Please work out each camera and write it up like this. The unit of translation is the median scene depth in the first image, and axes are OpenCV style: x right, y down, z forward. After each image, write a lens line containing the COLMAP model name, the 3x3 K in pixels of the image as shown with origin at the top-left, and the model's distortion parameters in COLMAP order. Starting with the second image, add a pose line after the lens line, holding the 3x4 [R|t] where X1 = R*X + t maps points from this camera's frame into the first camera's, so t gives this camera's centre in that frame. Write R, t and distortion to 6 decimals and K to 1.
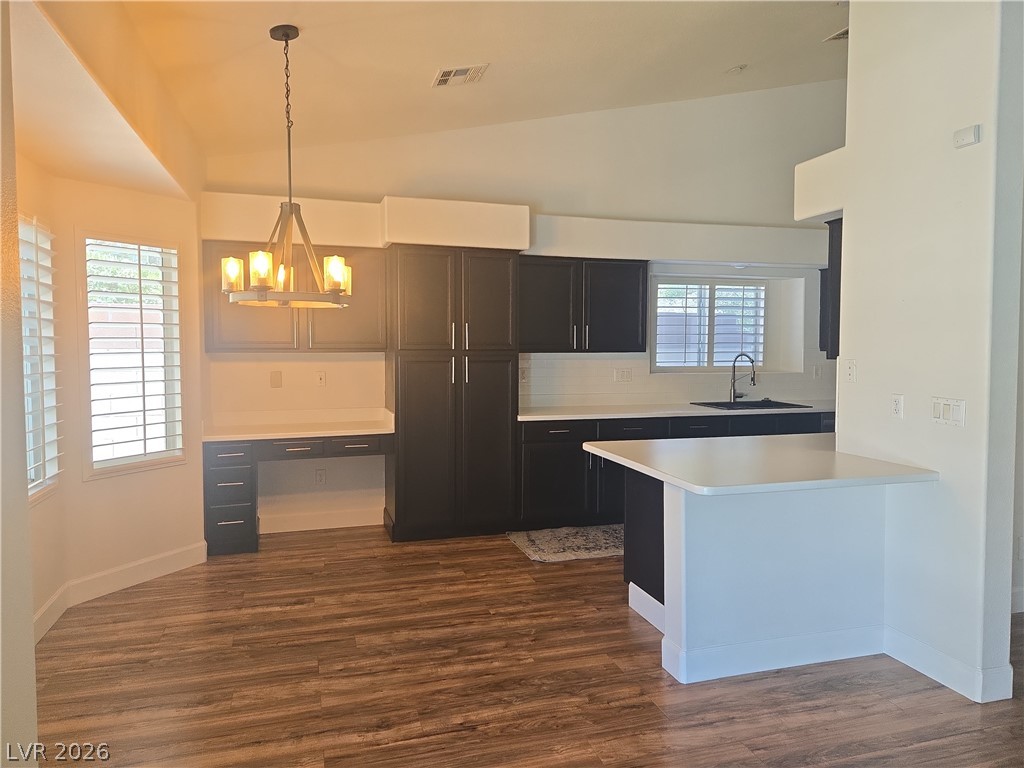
lens RADIAL K [[683.1, 0, 508.2], [0, 683.1, 372.4], [0, 0, 1]] dist [0.075437, -0.065016]
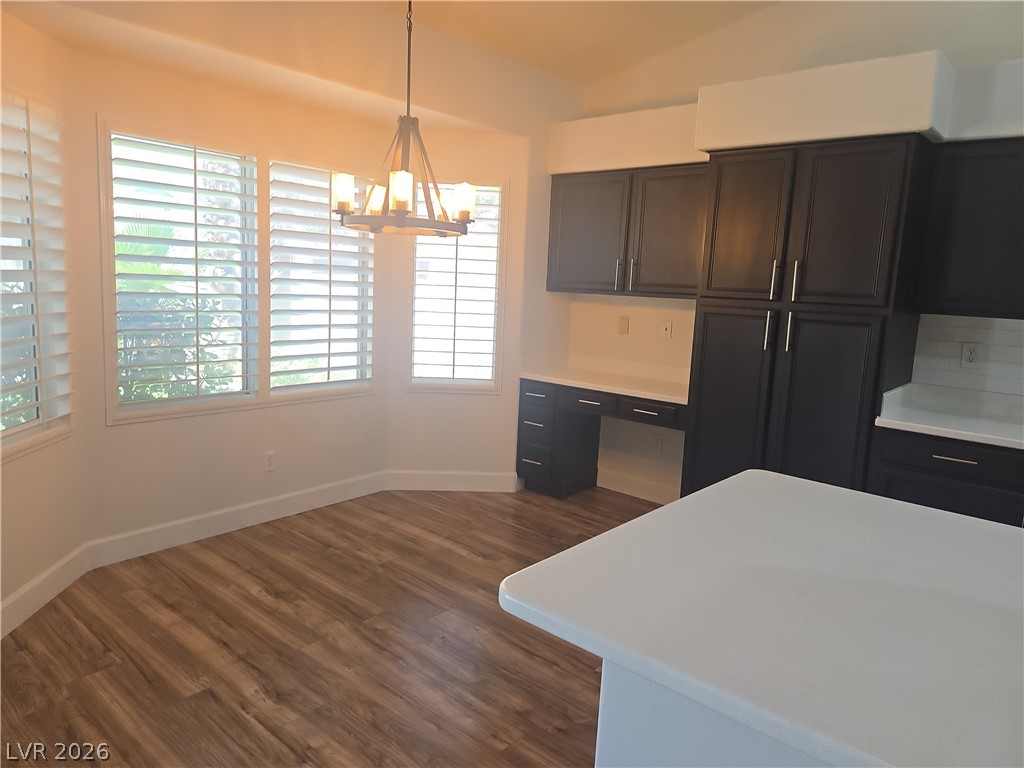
lens RADIAL K [[683.1, 0, 508.2], [0, 683.1, 372.4], [0, 0, 1]] dist [0.075437, -0.065016]
pose [[0.531195, 0.140551, -0.835510, 0.412742], [-0.082837, 0.990035, 0.113880, -0.021748], [0.843190, 0.008718, 0.537545, 0.466793]]
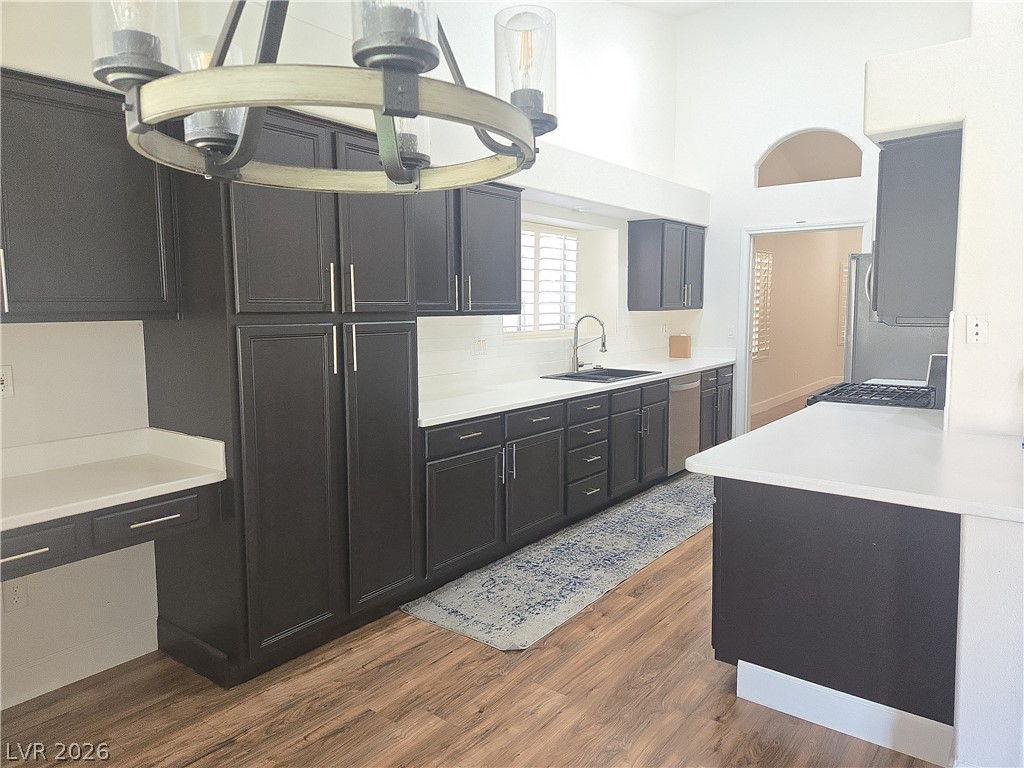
lens RADIAL K [[683.1, 0, 508.2], [0, 683.1, 372.4], [0, 0, 1]] dist [0.075437, -0.065016]
pose [[0.818227, -0.064363, 0.571281, -0.320875], [0.037135, 0.997555, 0.059202, -0.014193], [-0.573694, -0.027226, 0.818617, 0.528447]]
